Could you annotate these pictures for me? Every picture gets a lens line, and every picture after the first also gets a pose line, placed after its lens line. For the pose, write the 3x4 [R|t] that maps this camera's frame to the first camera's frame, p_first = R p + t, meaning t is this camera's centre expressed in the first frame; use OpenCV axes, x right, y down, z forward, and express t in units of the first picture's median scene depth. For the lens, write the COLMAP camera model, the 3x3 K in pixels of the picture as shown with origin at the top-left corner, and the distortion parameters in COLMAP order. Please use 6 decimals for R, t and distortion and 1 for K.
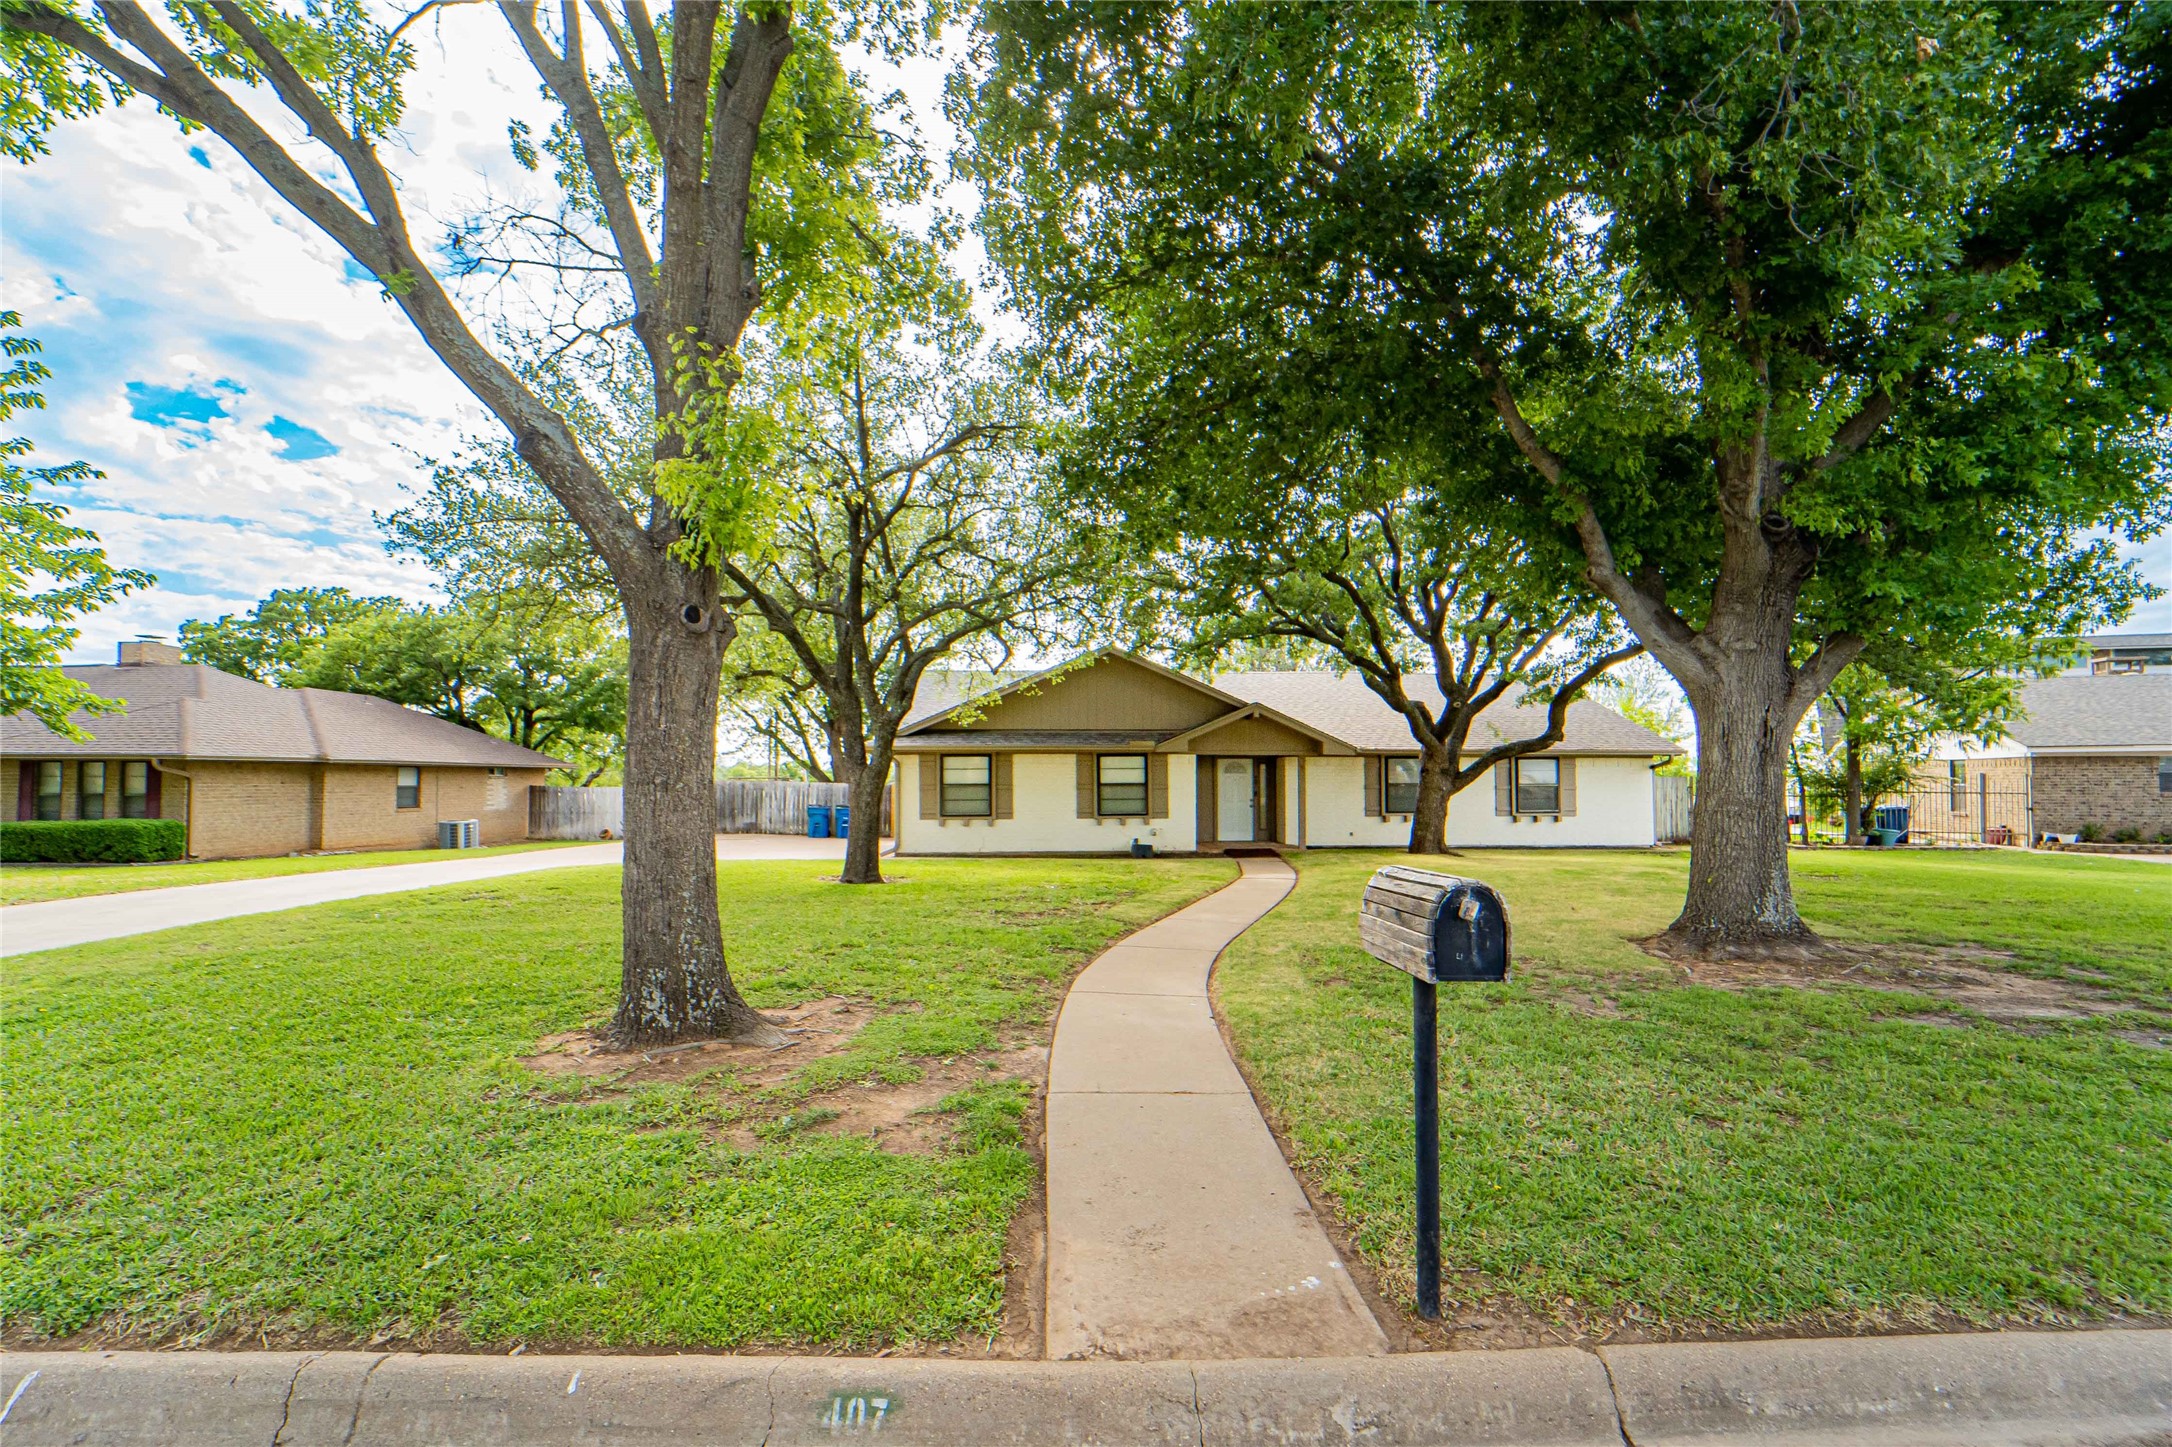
lens RADIAL K [[869.8, 0, 1149.6], [0, 869.8, 767.9], [0, 0, 1]] dist [-0.015265, 0.000428]
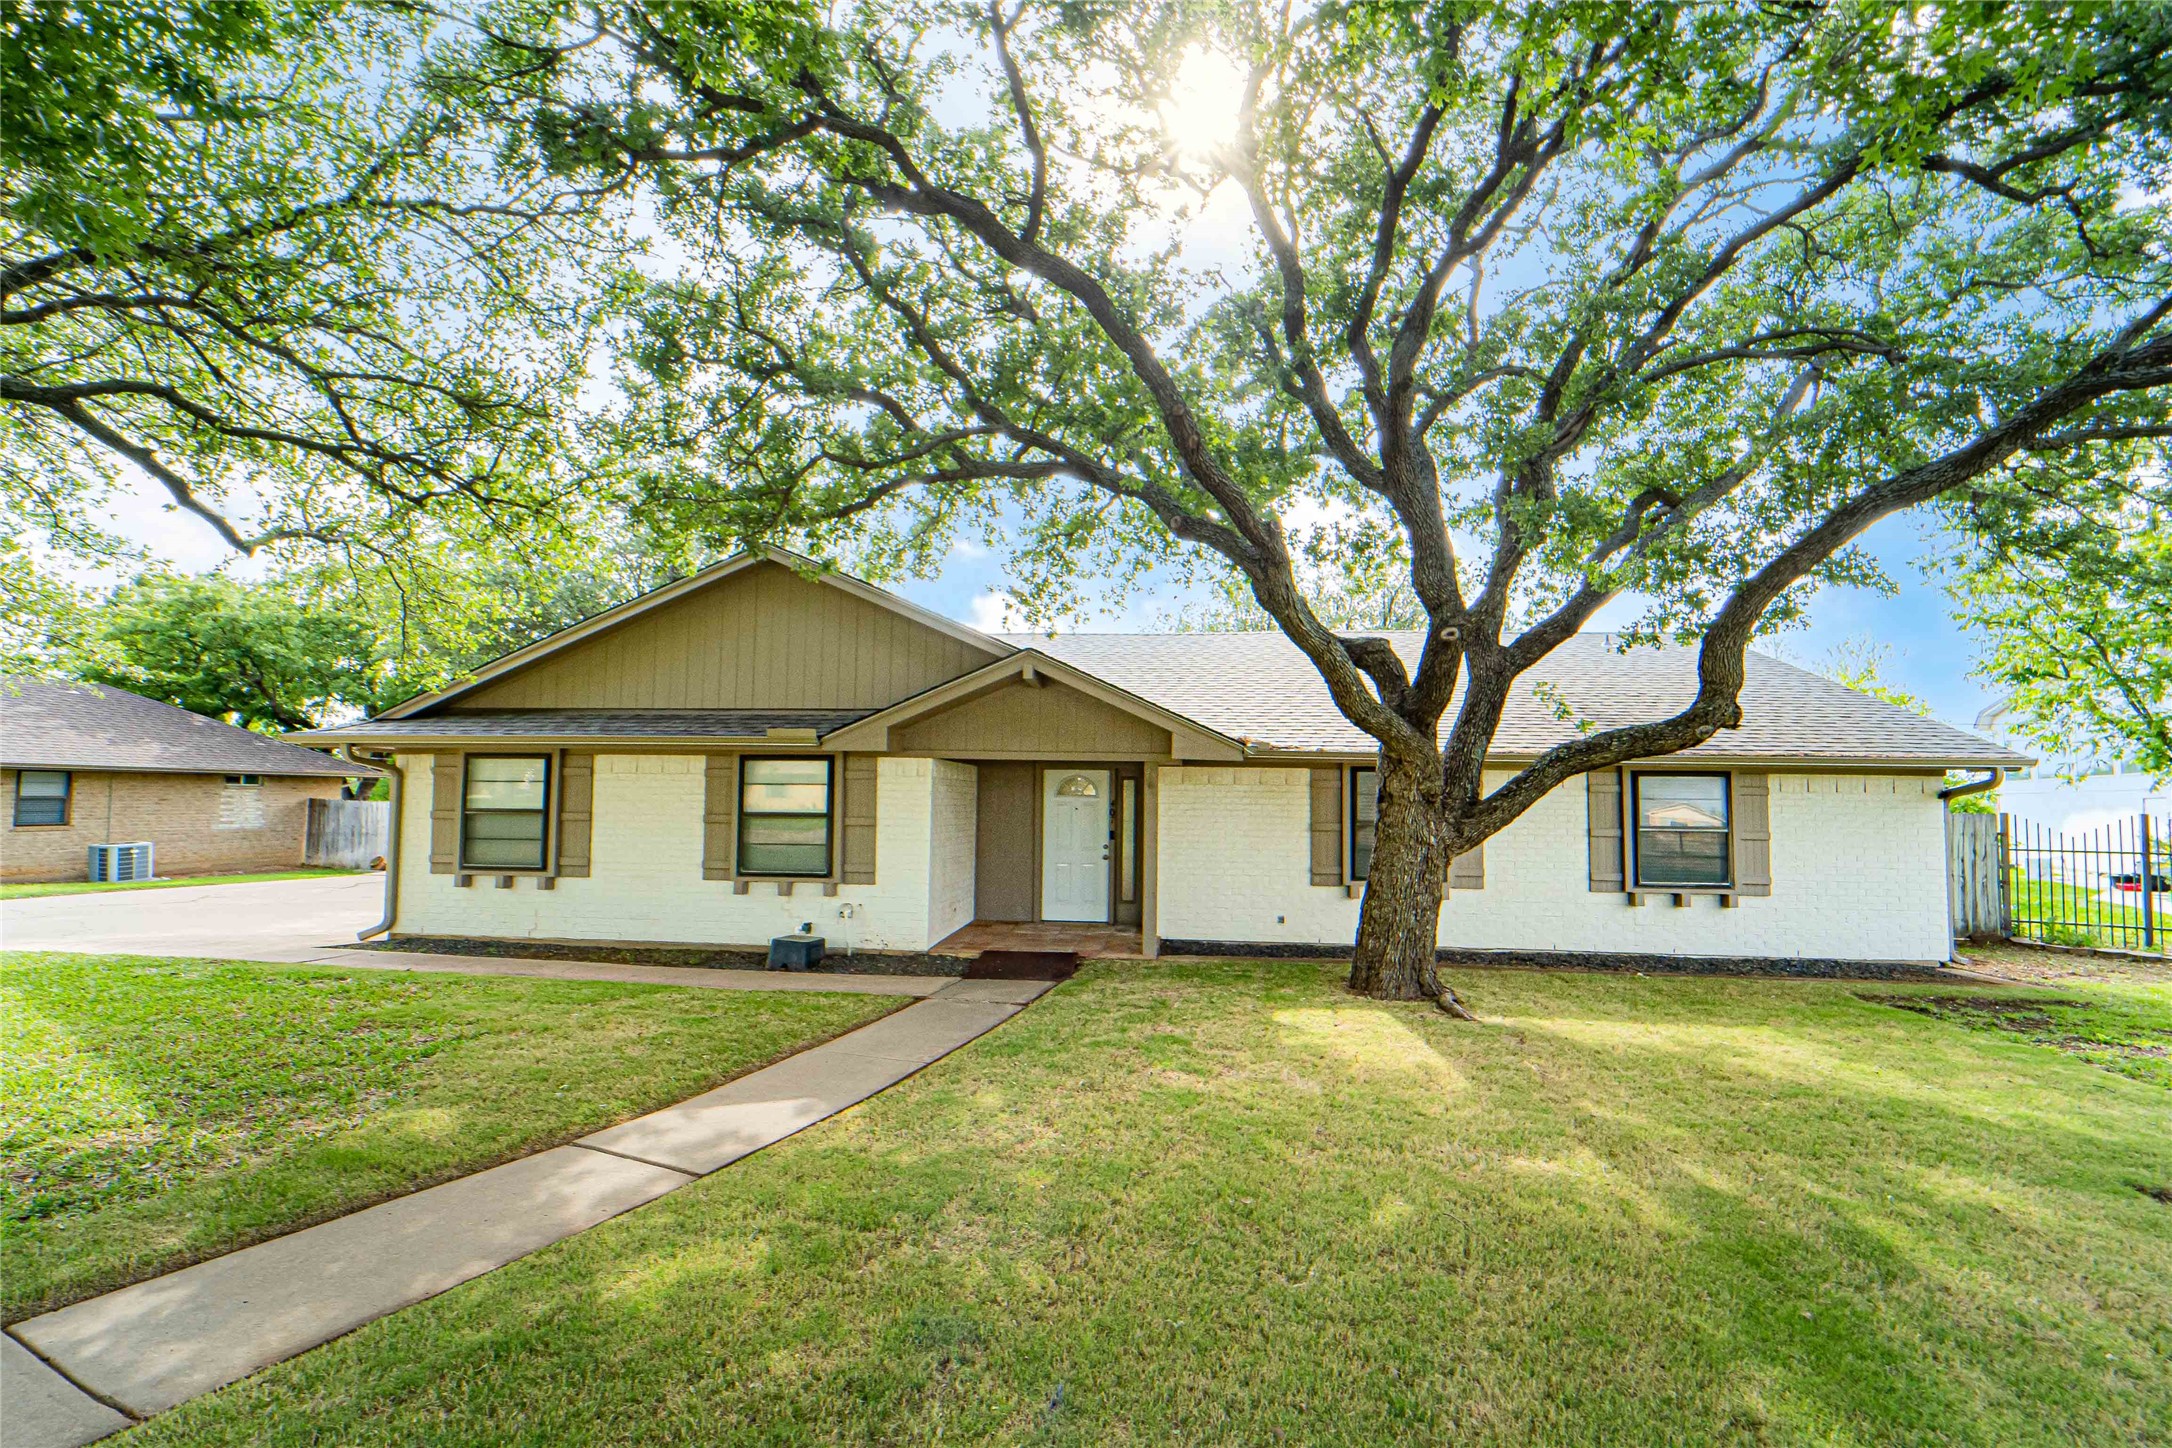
lens RADIAL K [[869.8, 0, 1149.6], [0, 869.8, 768.4], [0, 0, 1]] dist [-0.015265, 0.000428]
pose [[0.987358, 0.008917, -0.158253, 0.257044], [-0.012401, 0.999702, -0.021043, -0.000301], [0.158018, 0.022739, 0.987174, 0.532688]]
